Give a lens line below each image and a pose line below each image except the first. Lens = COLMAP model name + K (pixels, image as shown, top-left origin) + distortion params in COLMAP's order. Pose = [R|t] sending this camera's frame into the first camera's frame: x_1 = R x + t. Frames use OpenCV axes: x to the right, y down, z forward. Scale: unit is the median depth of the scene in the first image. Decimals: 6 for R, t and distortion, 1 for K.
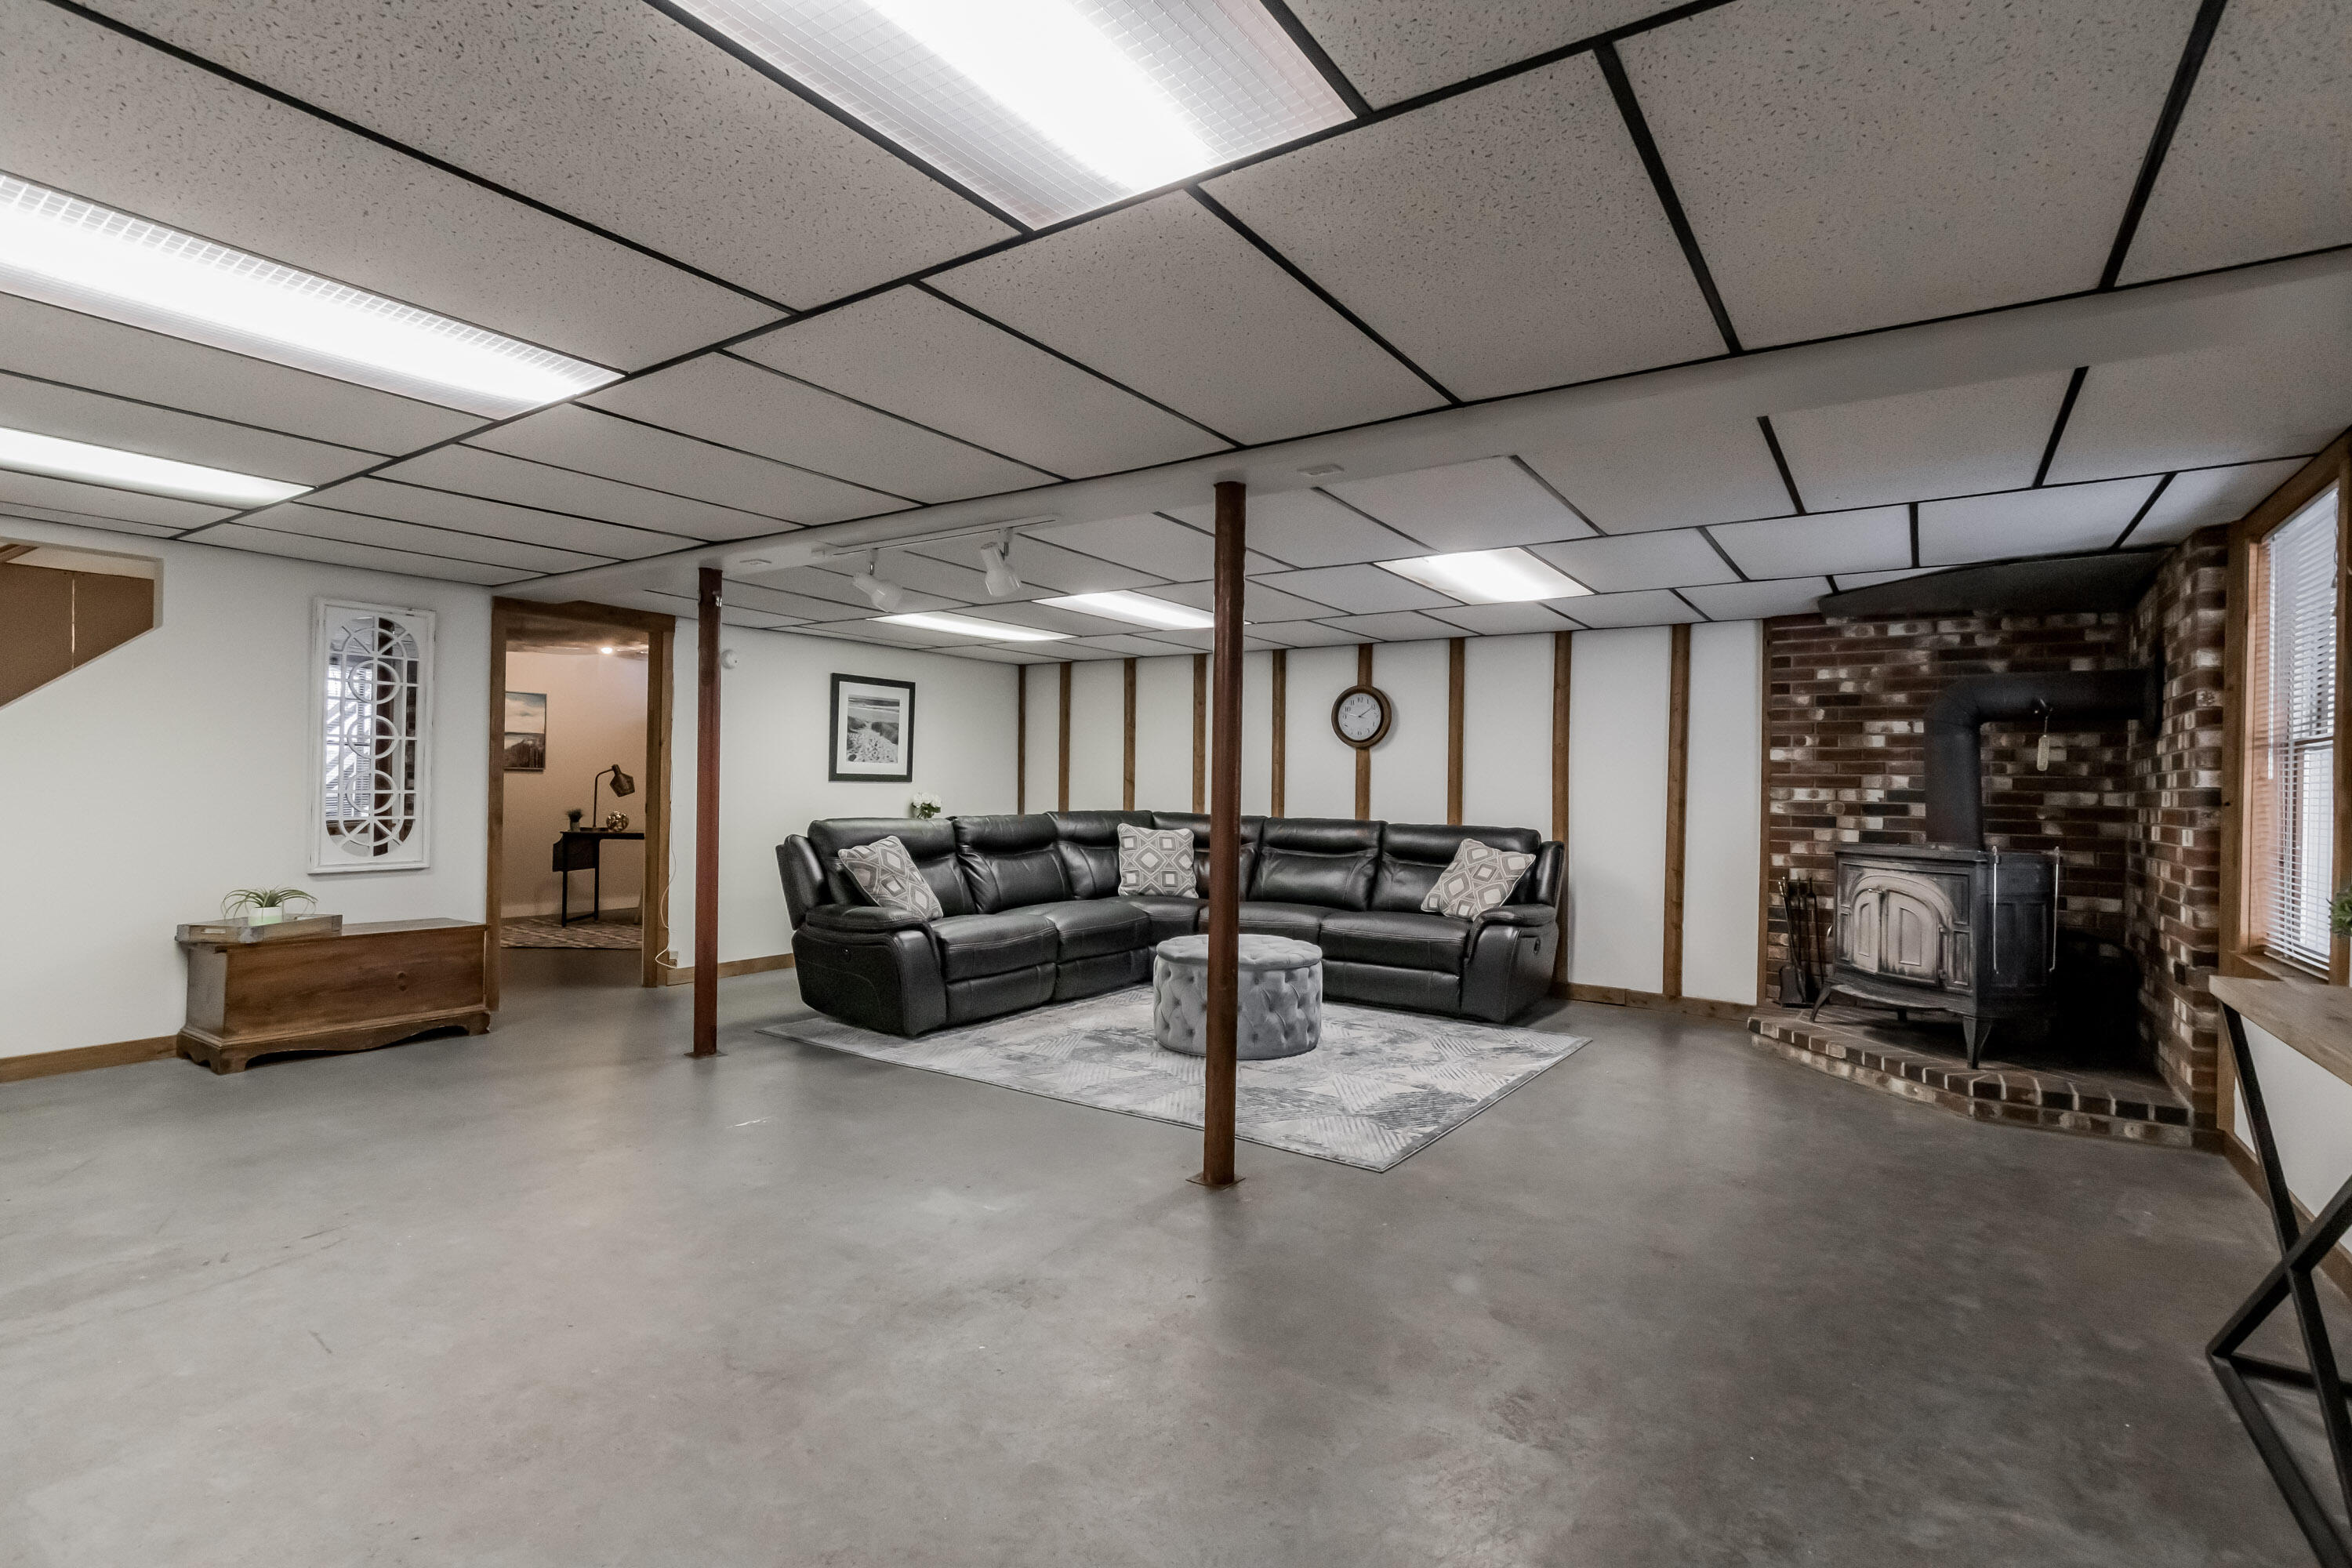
lens RADIAL K [[1112.5, 0, 1151.1], [0, 1112.5, 780.9], [0, 0, 1]] dist [-0.002347, -0.000245]
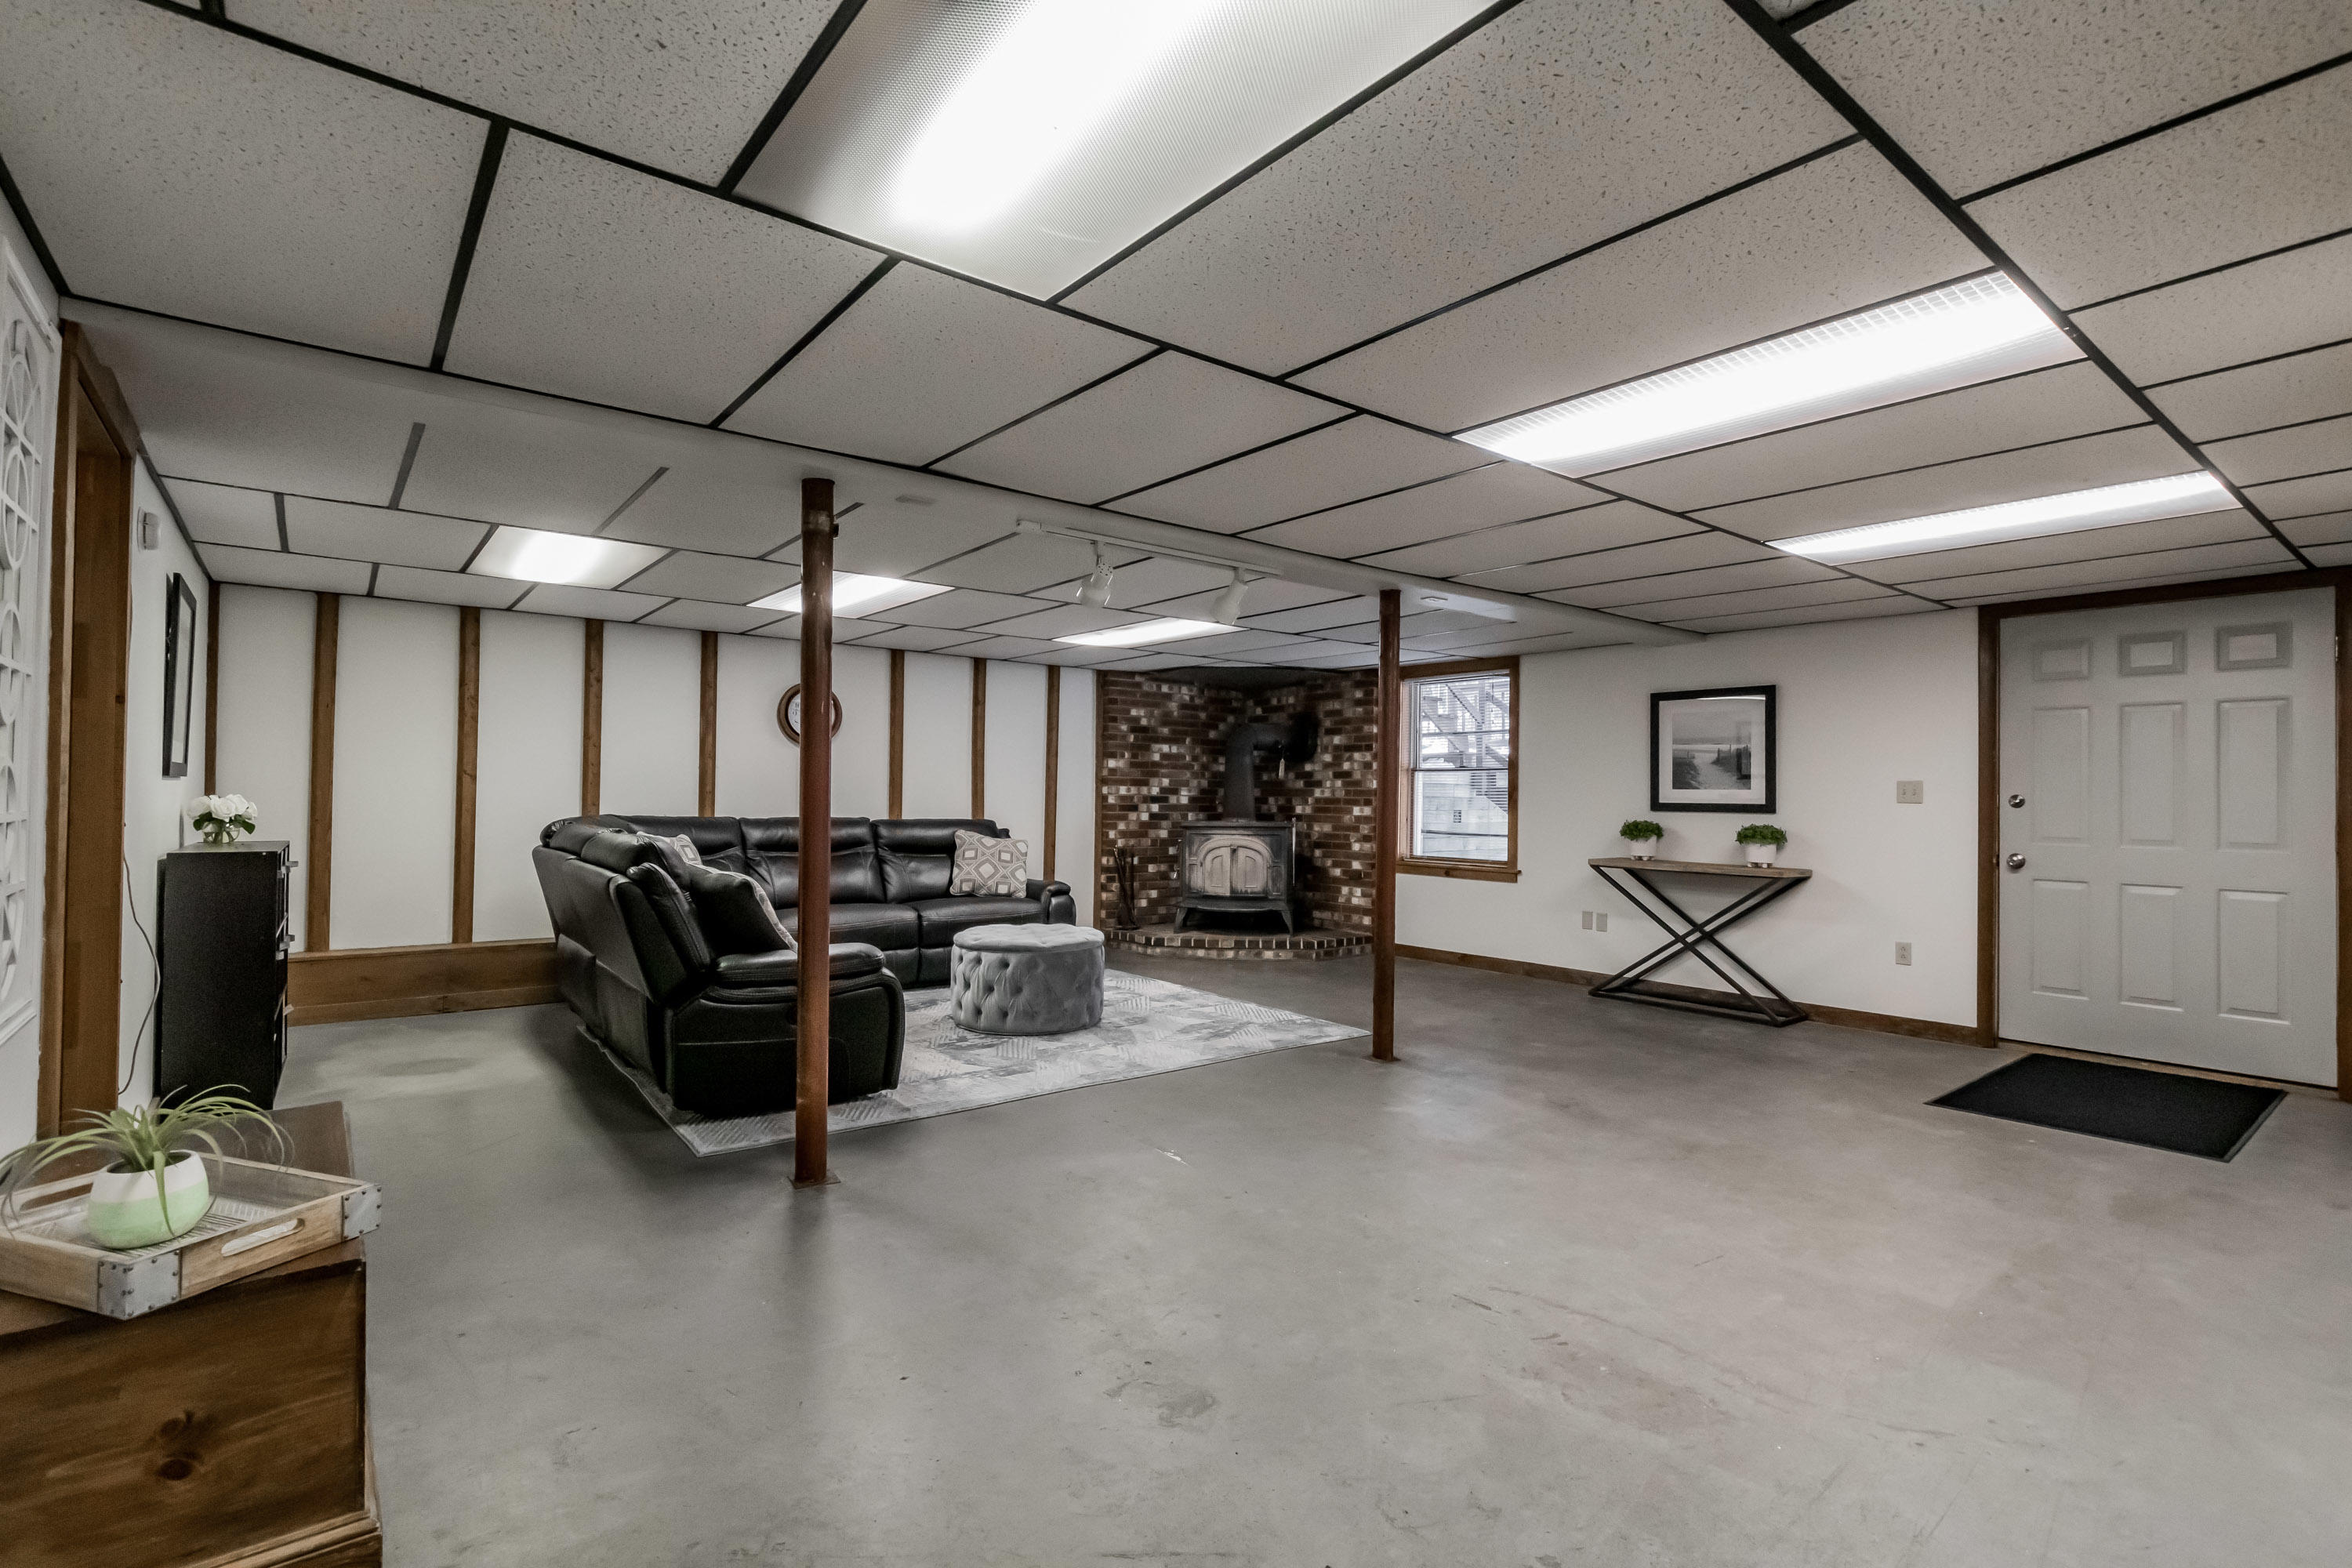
lens RADIAL K [[1112.5, 0, 1179.4], [0, 1112.5, 786.2], [0, 0, 1]] dist [-0.002347, -0.000245]
pose [[0.291189, -0.008563, 0.956627, -0.872546], [-0.013247, 0.999828, 0.012982, -0.014529], [-0.956574, -0.016453, 0.291025, 0.501853]]
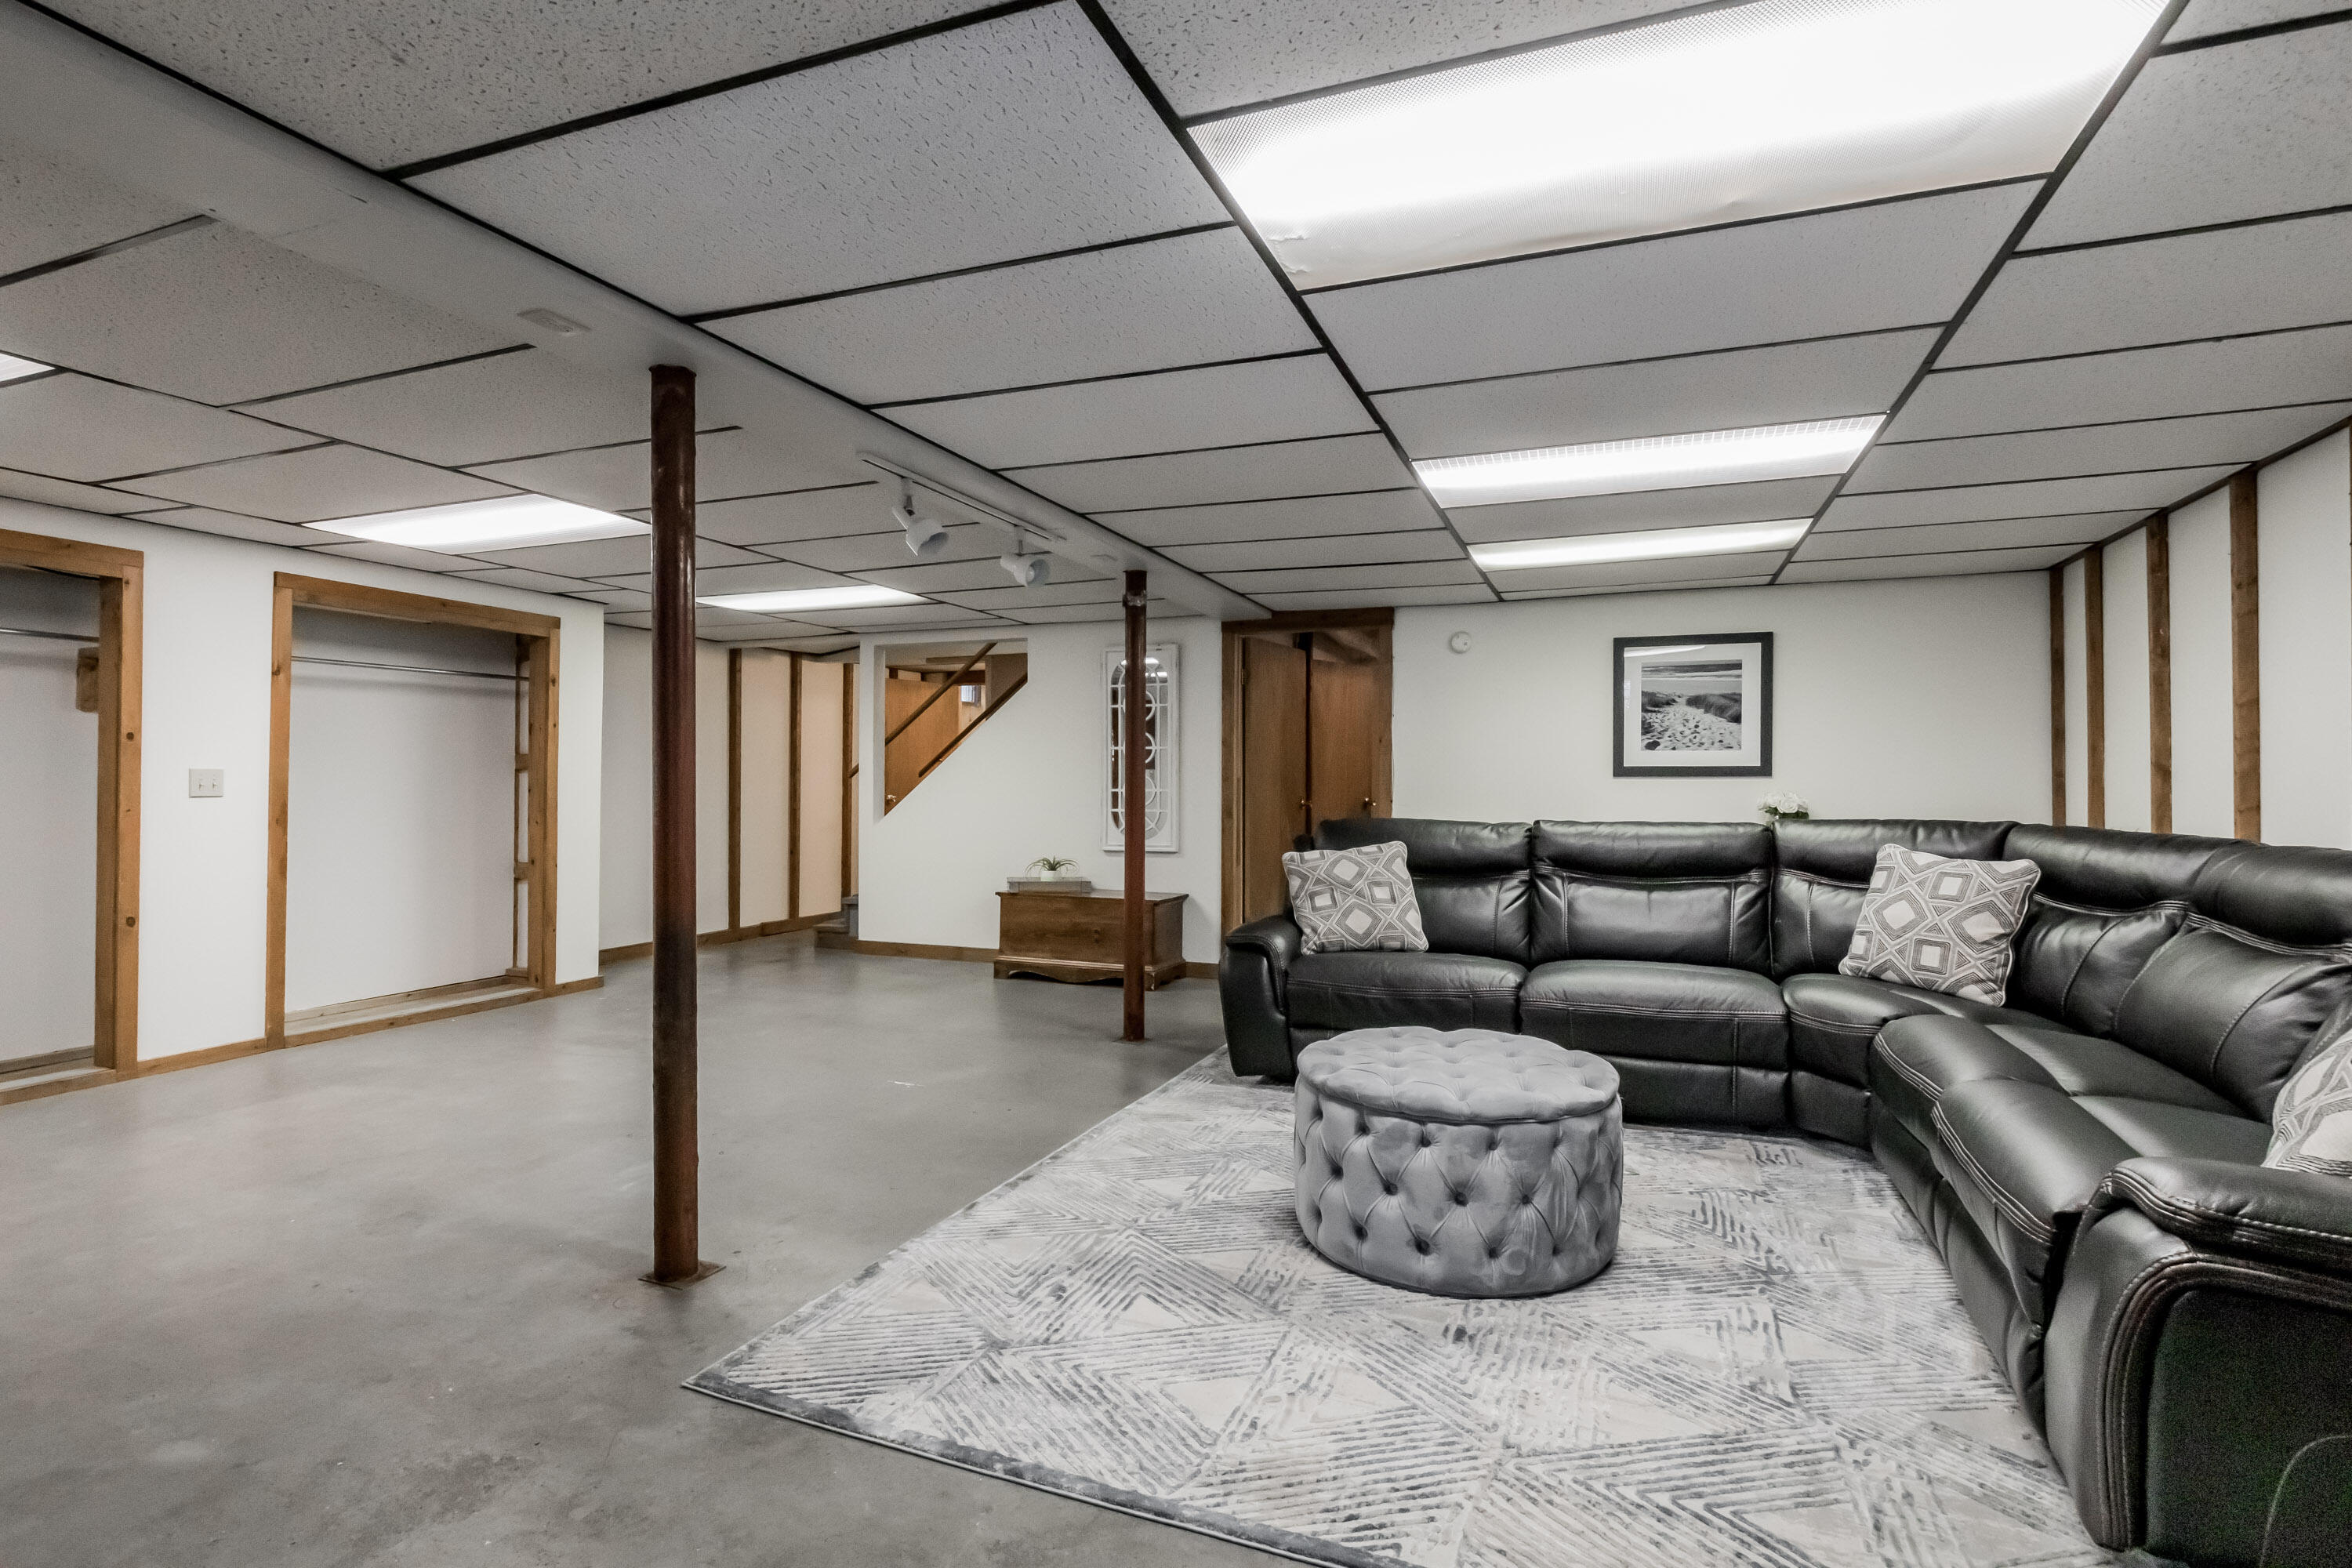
lens RADIAL K [[1112.5, 0, 1161.1], [0, 1112.5, 786.7], [0, 0, 1]] dist [-0.002347, -0.000245]
pose [[0.233848, -0.014101, -0.972171, 0.452673], [0.004480, 0.999900, -0.013426, 0.018357], [0.972263, -0.001216, 0.233887, 0.583848]]
